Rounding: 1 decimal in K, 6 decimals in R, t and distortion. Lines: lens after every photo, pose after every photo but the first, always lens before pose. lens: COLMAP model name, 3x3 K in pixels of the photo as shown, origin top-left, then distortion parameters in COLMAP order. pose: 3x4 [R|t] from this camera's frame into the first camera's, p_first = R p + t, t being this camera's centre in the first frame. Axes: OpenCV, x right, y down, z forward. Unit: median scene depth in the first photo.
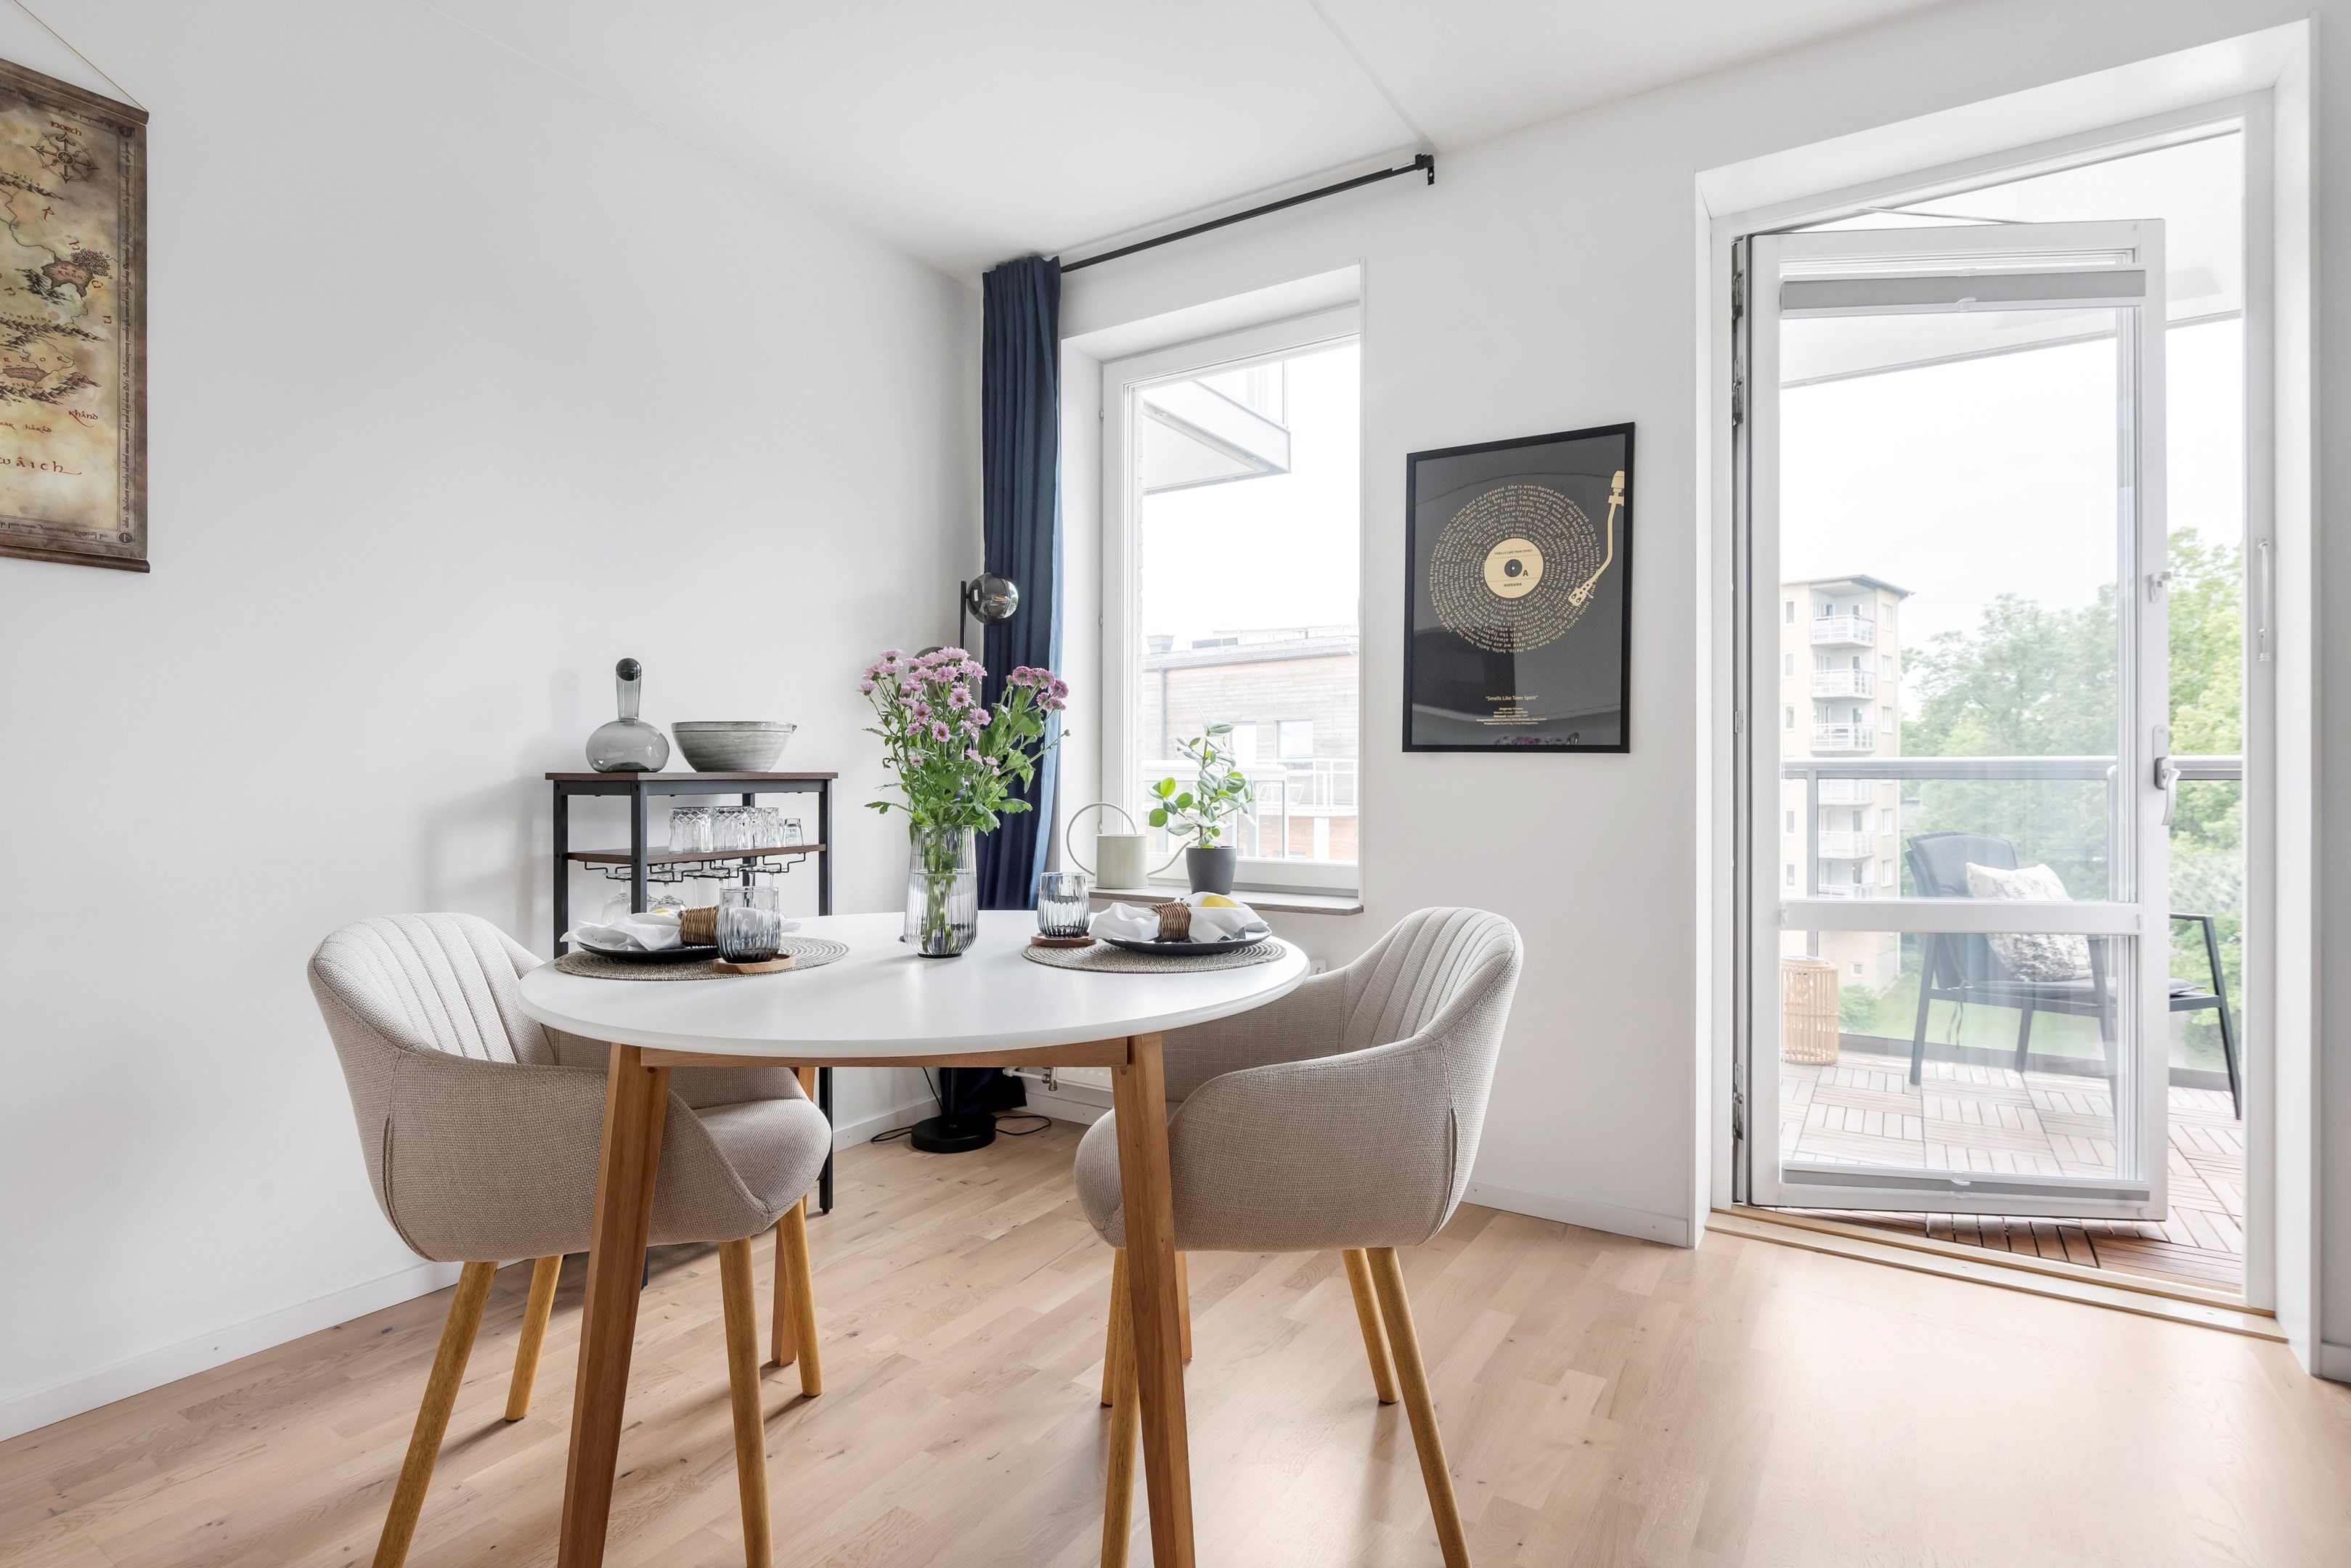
lens RADIAL K [[1157.9, 0, 1221.5], [0, 1157.9, 772.7], [0, 0, 1]] dist [-0.005483, -0.000058]
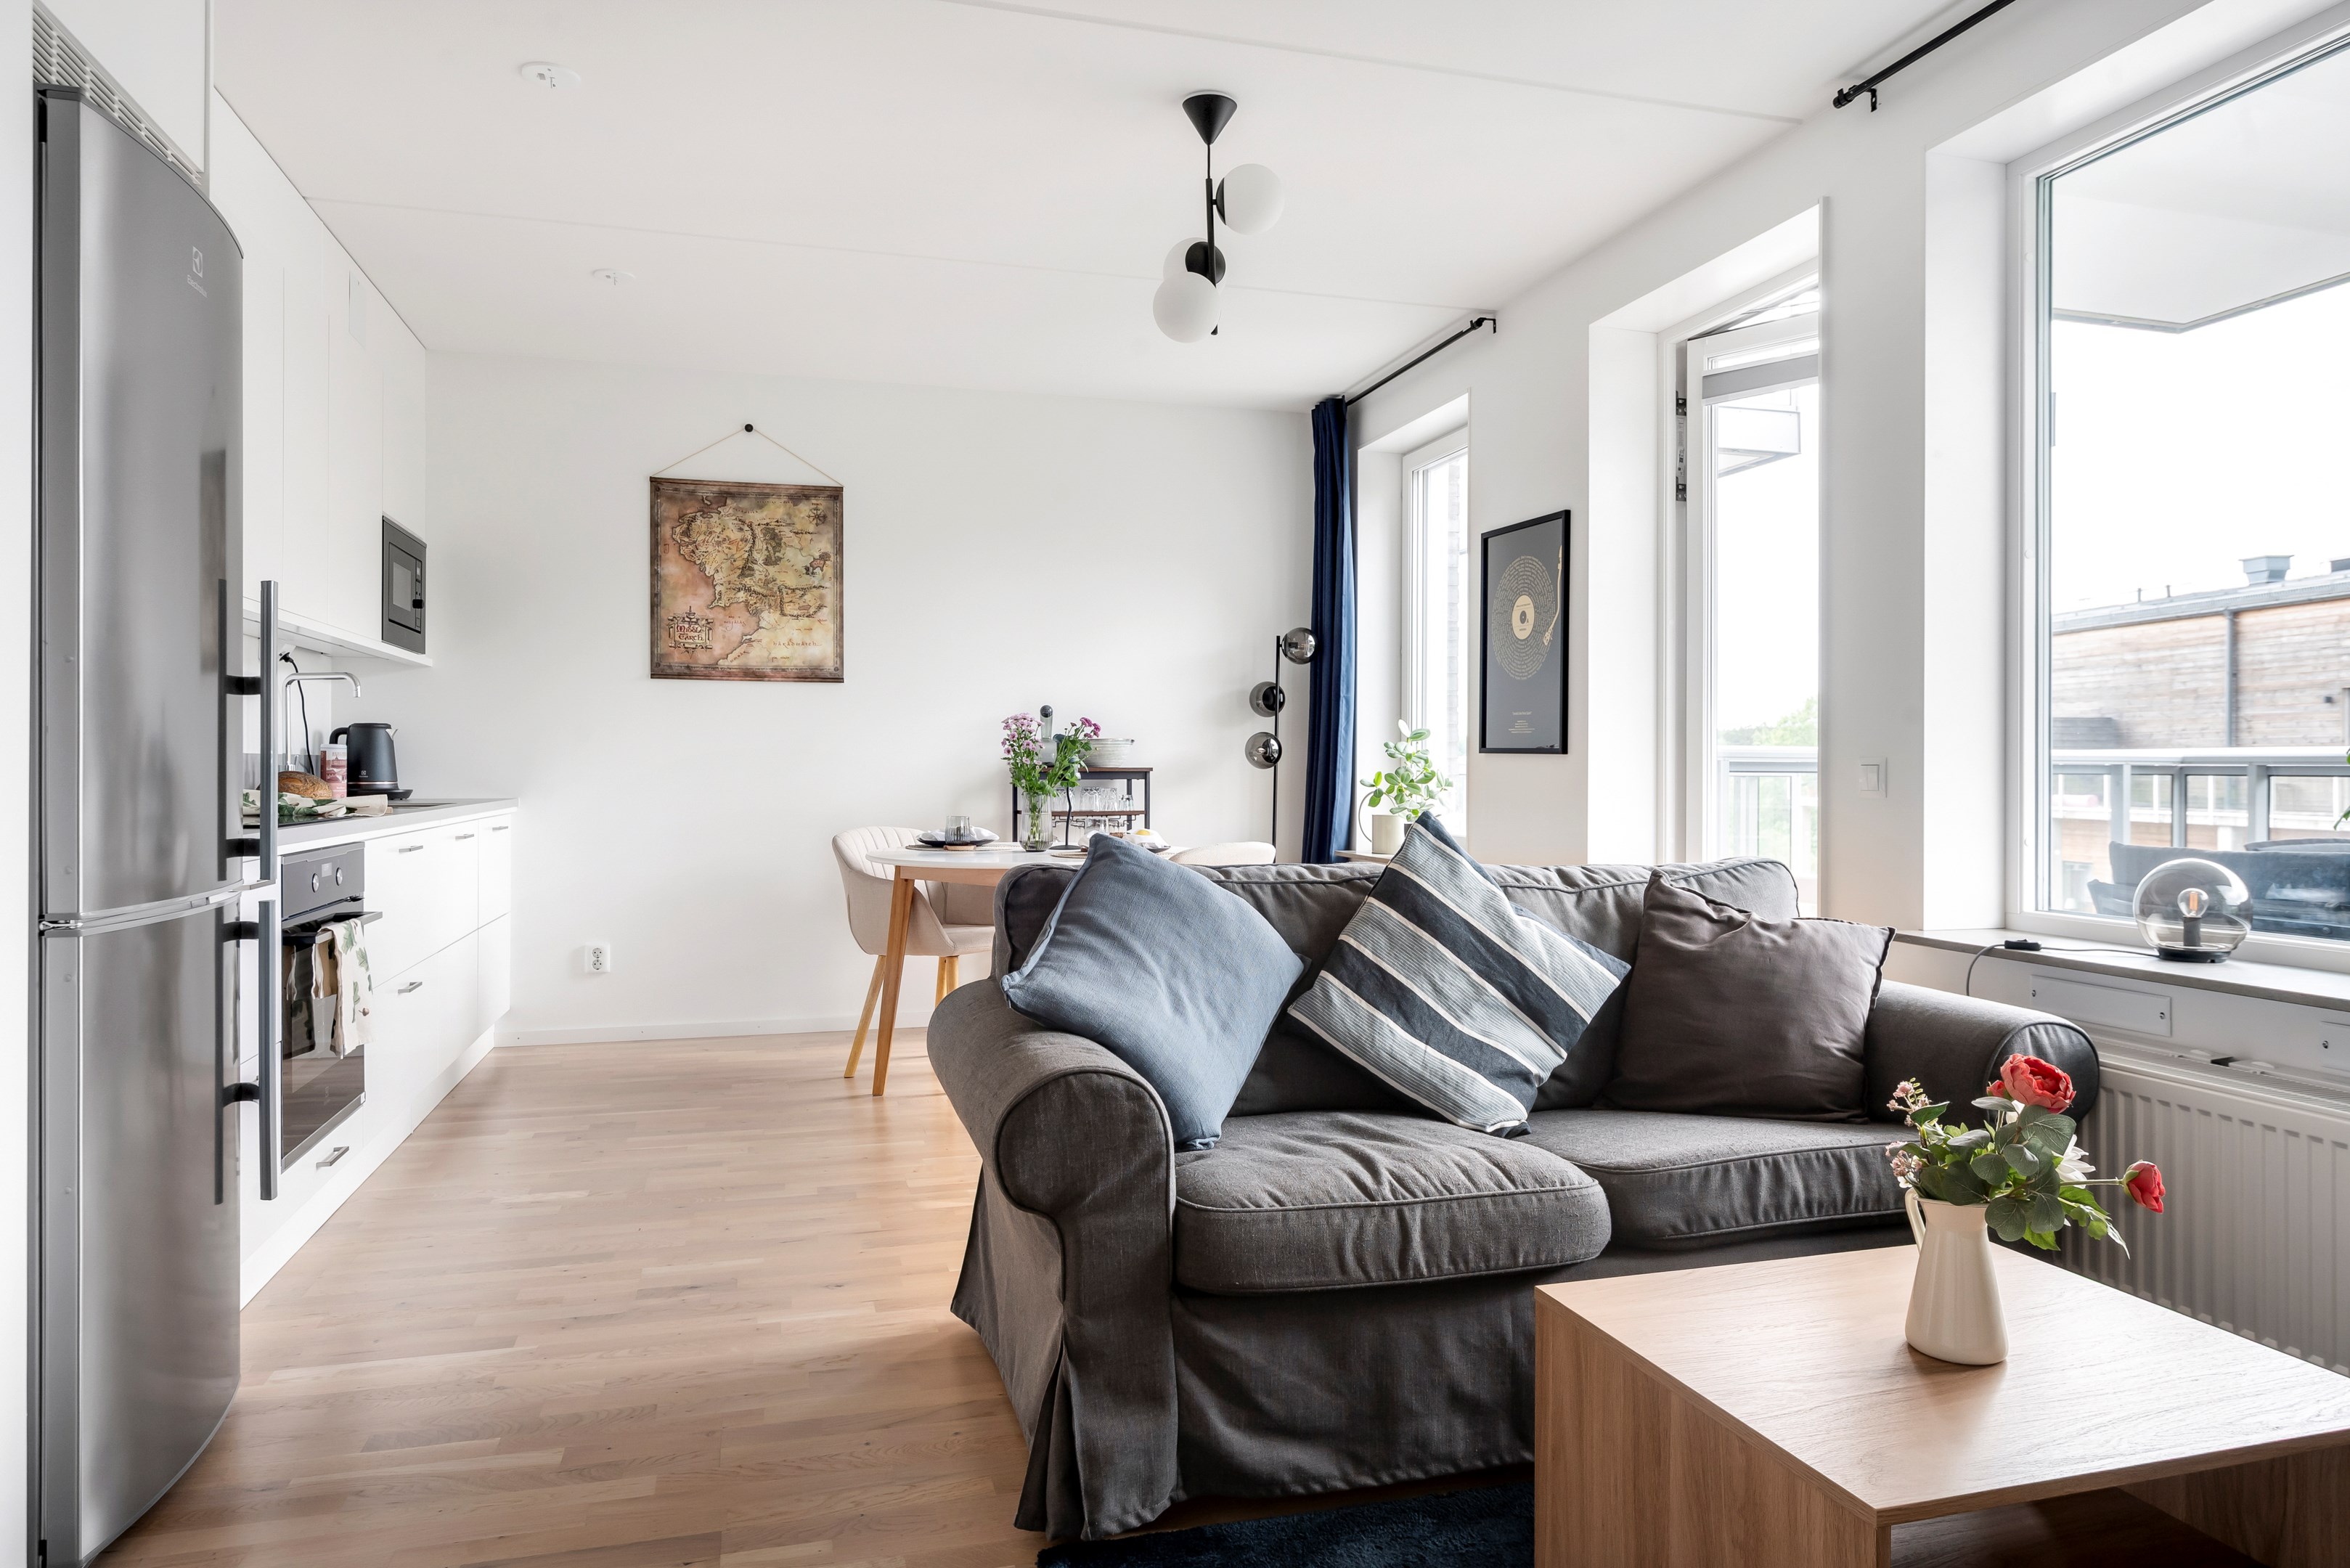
lens RADIAL K [[1482.3, 0, 1235.8], [0, 1482.3, 761.4], [0, 0, 1]] dist [-0.004369, -0.000234]
pose [[0.765385, -0.002018, -0.643569, 1.117196], [0.000284, 0.999996, -0.002797, -0.002677], [0.643572, 0.001958, 0.765383, -0.549497]]
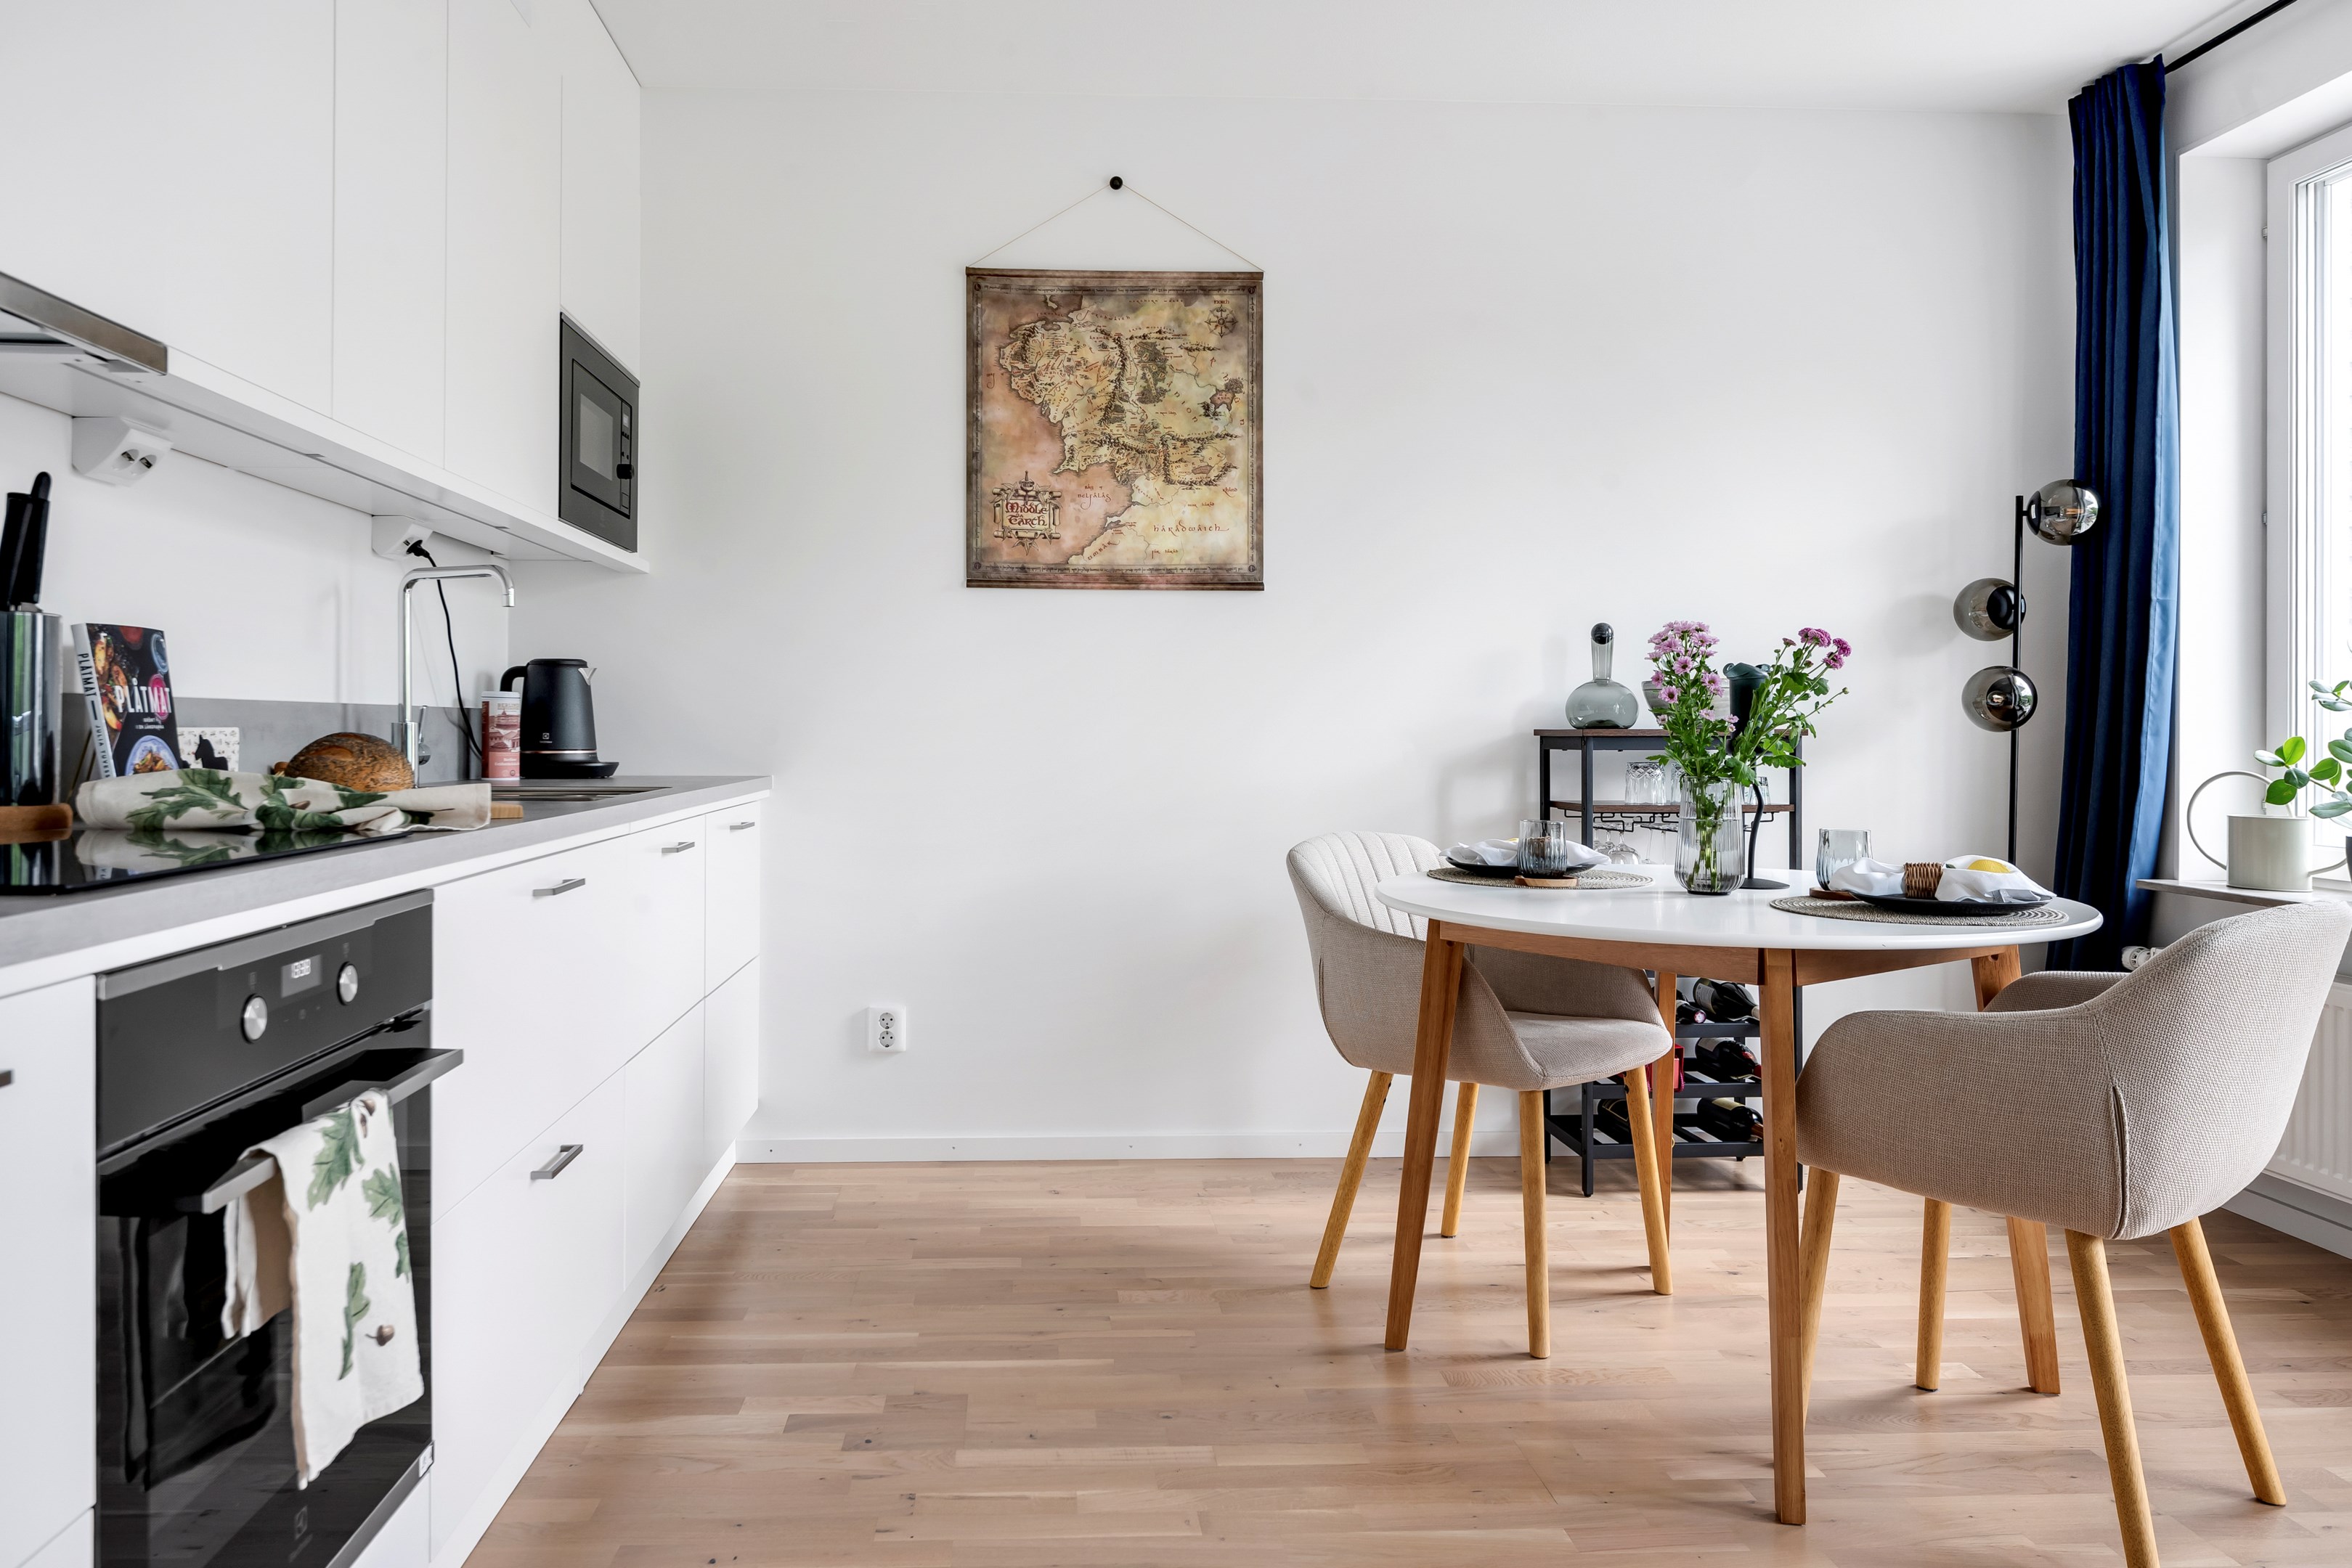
lens RADIAL K [[1801.0, 0, 1223.1], [0, 1801.0, 717.2], [0, 0, 1]] dist [-0.013880, -0.009949]
pose [[0.612089, -0.004678, -0.790775, 0.563308], [-0.000549, 0.999980, -0.006340, -0.000507], [0.790789, 0.004314, 0.612074, -0.288738]]
